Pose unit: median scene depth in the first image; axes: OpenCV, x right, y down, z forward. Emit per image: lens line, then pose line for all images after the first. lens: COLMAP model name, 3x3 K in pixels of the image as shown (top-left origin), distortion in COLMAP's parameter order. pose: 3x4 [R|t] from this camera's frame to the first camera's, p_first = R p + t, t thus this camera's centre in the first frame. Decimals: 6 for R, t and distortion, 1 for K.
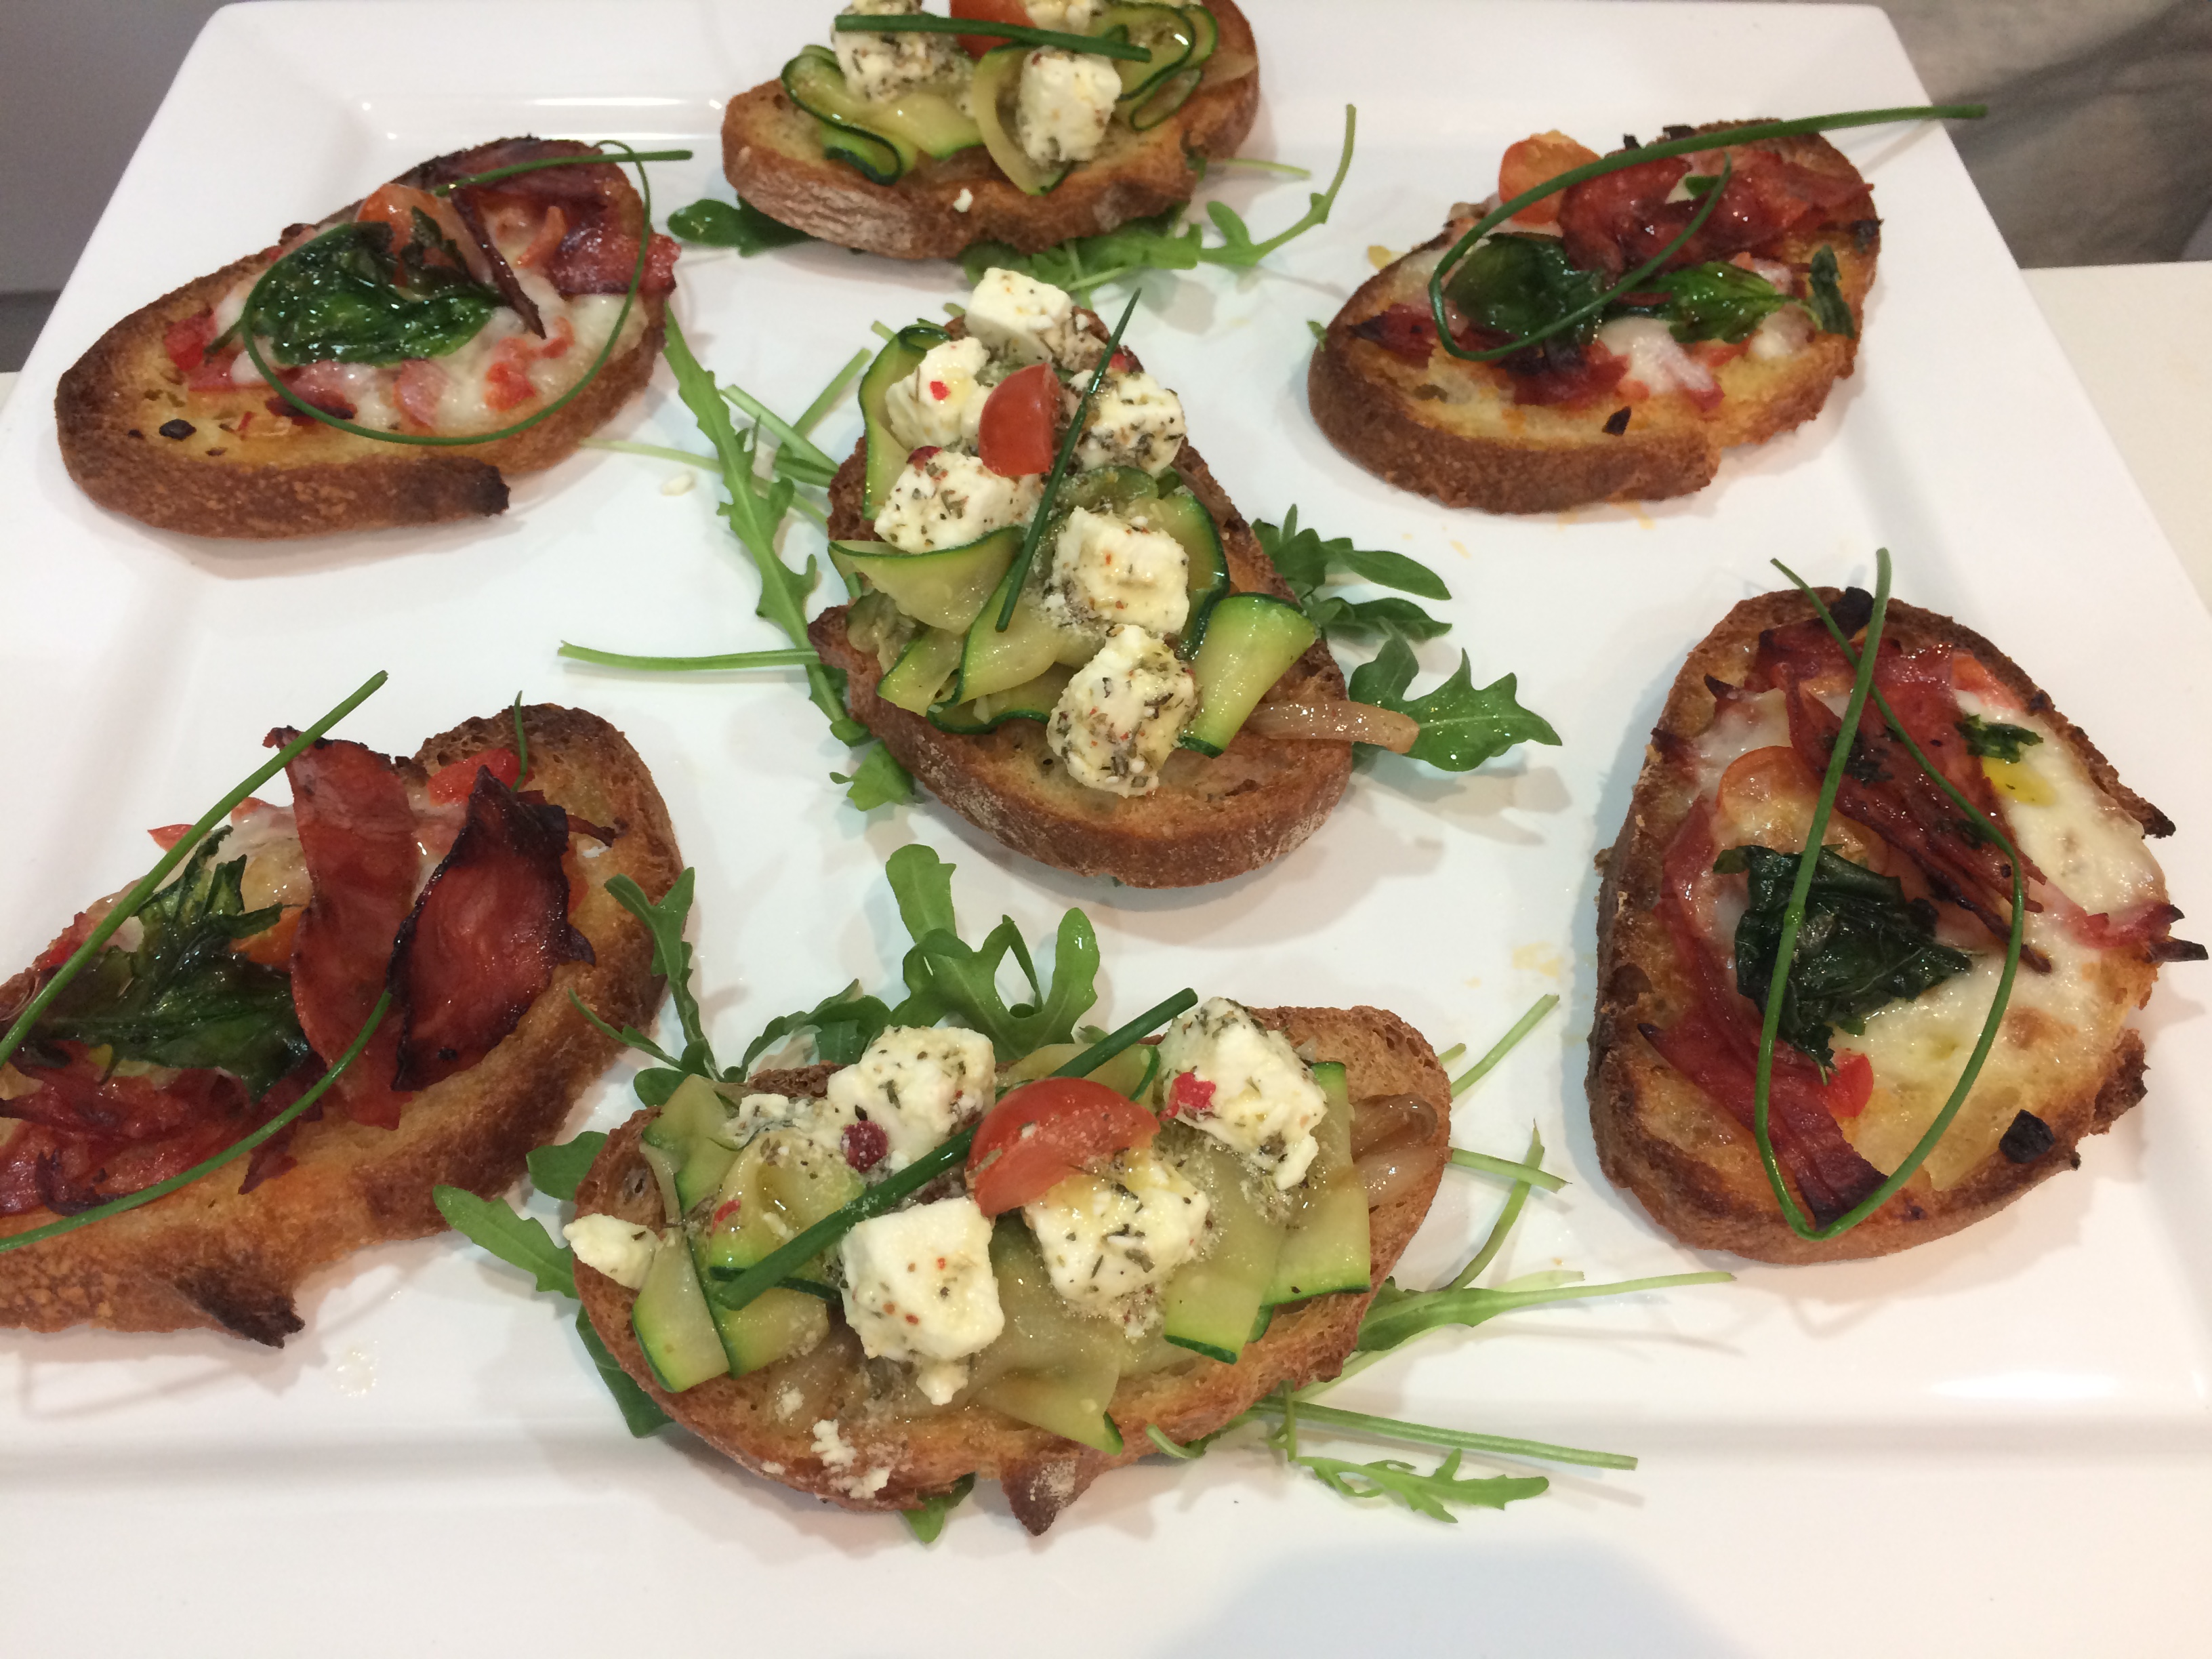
lens RADIAL K [[1952.4, 0, 1106.0], [0, 1952.4, 829.5], [0, 0, 1]] dist [0.082458, -0.141925]
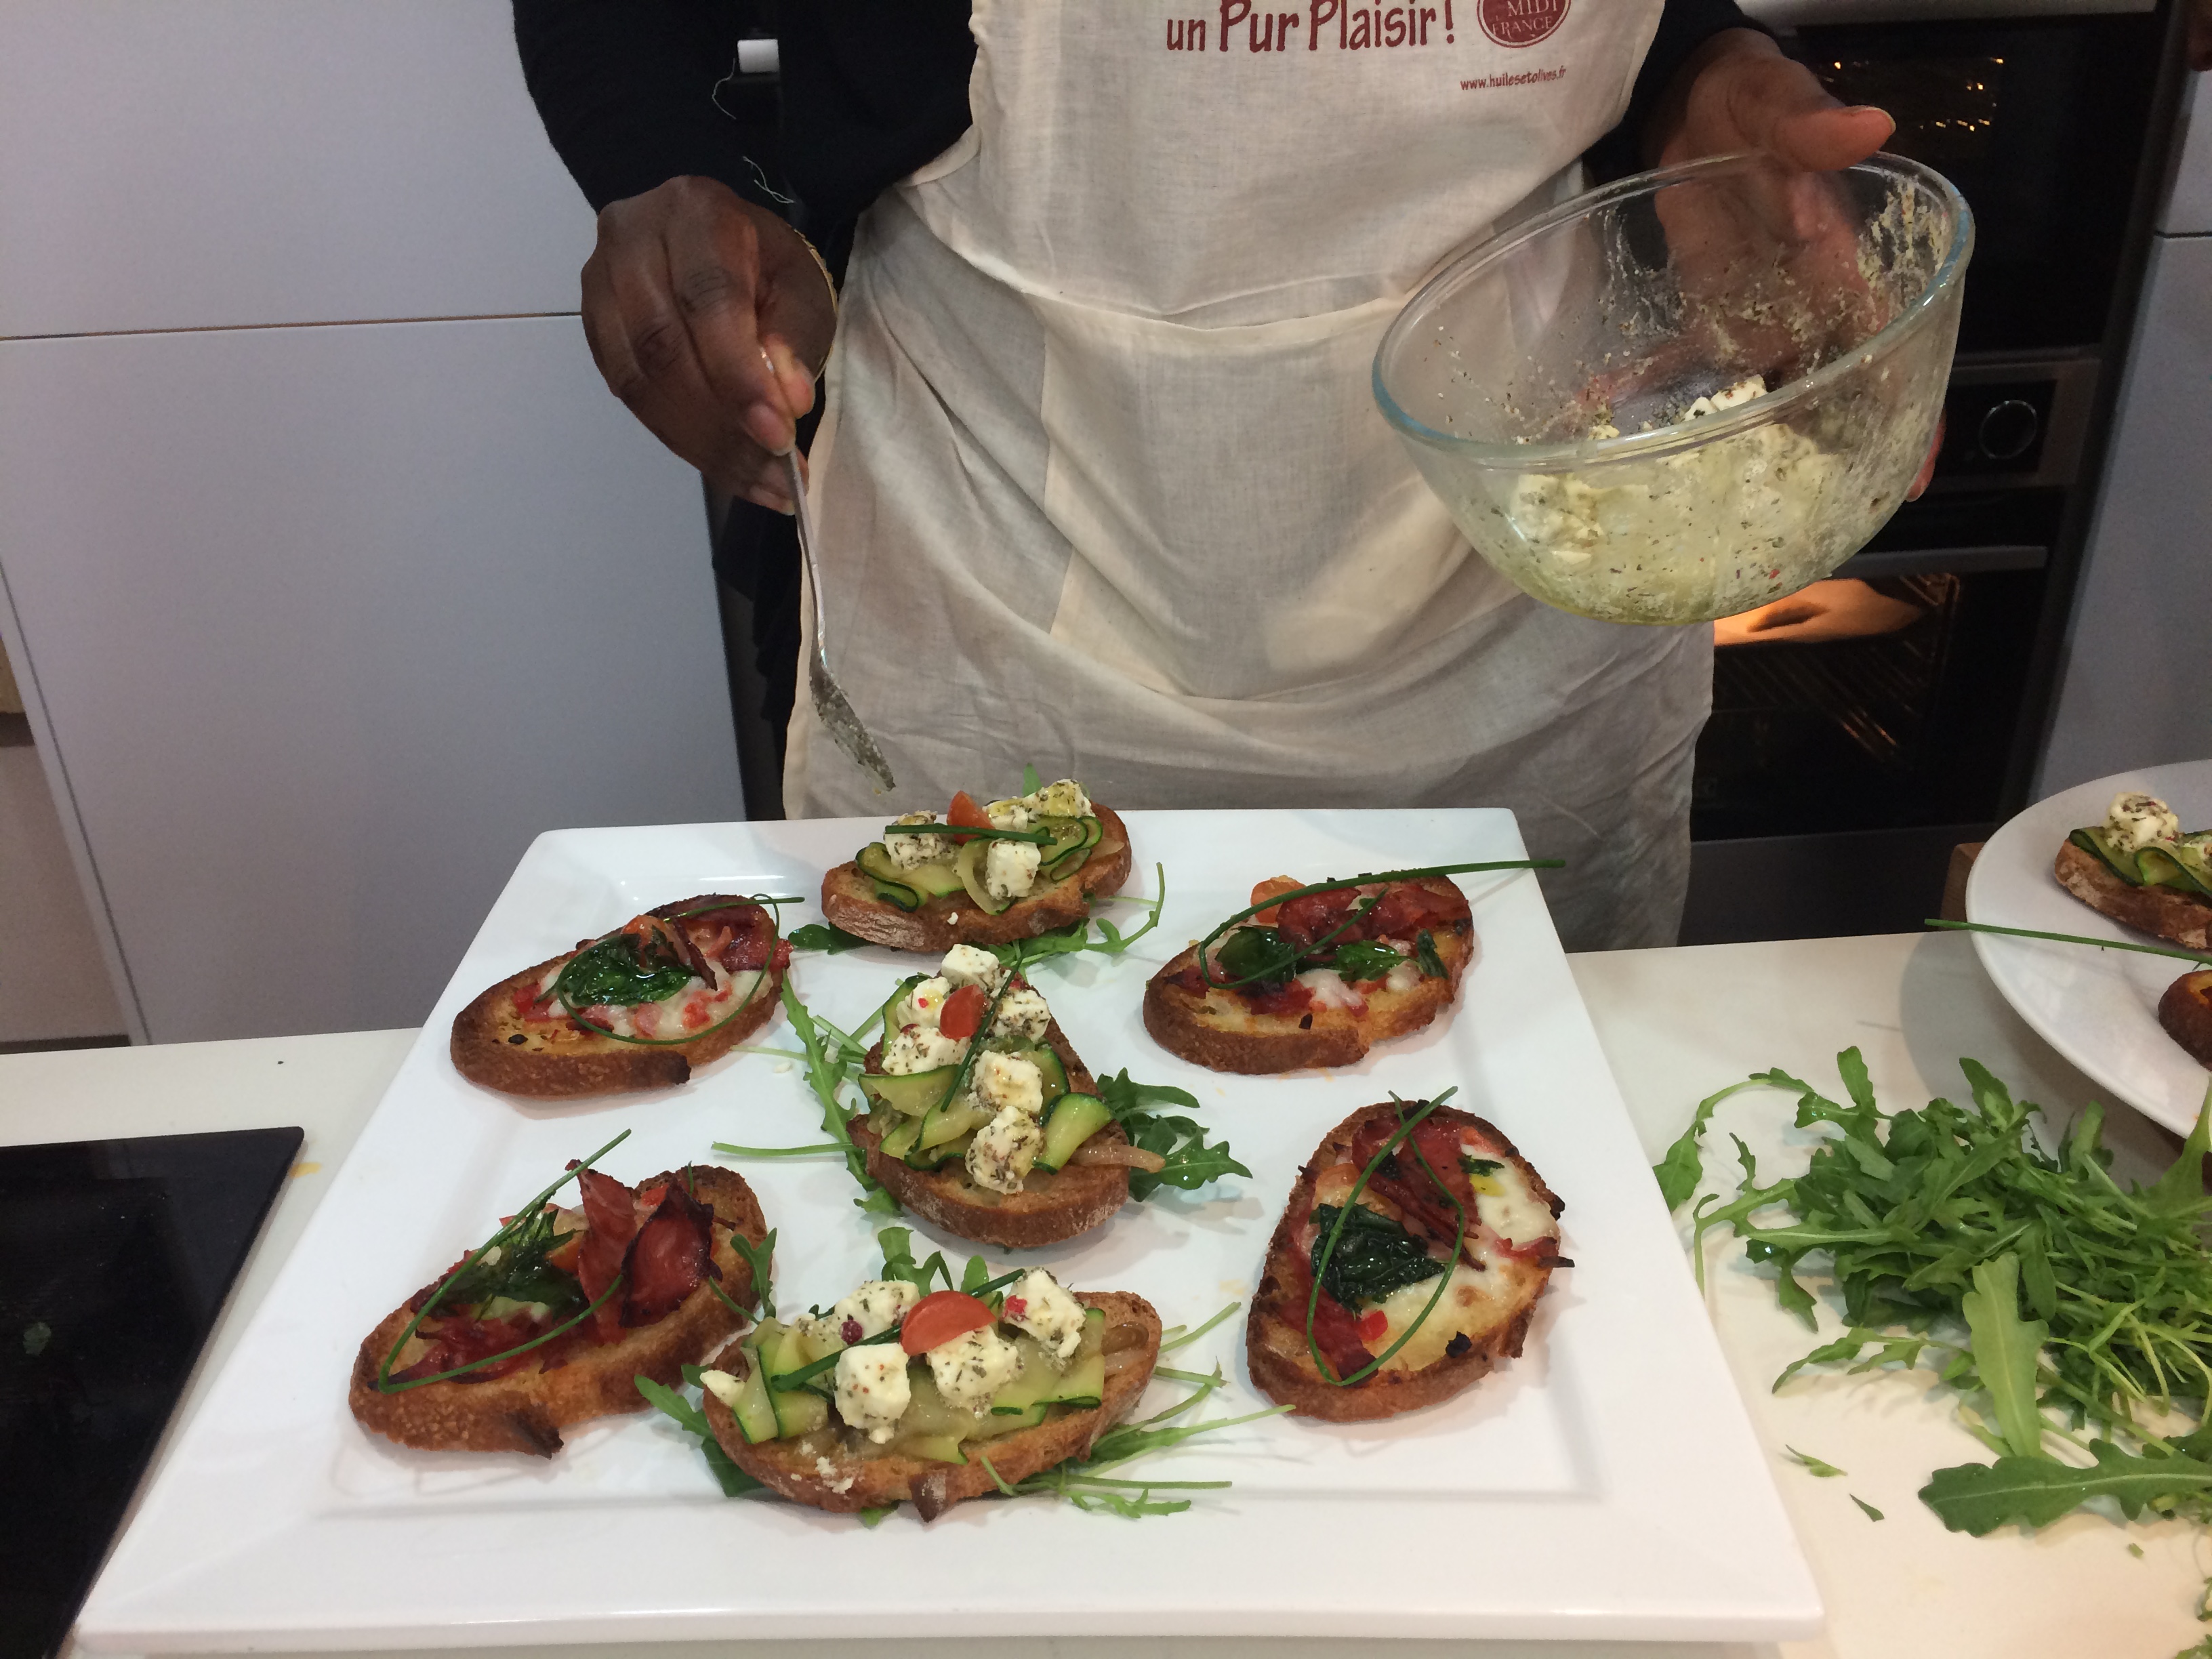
lens RADIAL K [[1880.3, 0, 1106.0], [0, 1880.3, 829.5], [0, 0, 1]] dist [0.048729, -0.001456]
pose [[0.998588, -0.025339, -0.046682, 0.193132], [0.005257, 0.921713, -0.387836, 0.350207], [0.052855, 0.387043, 0.920545, -0.776774]]
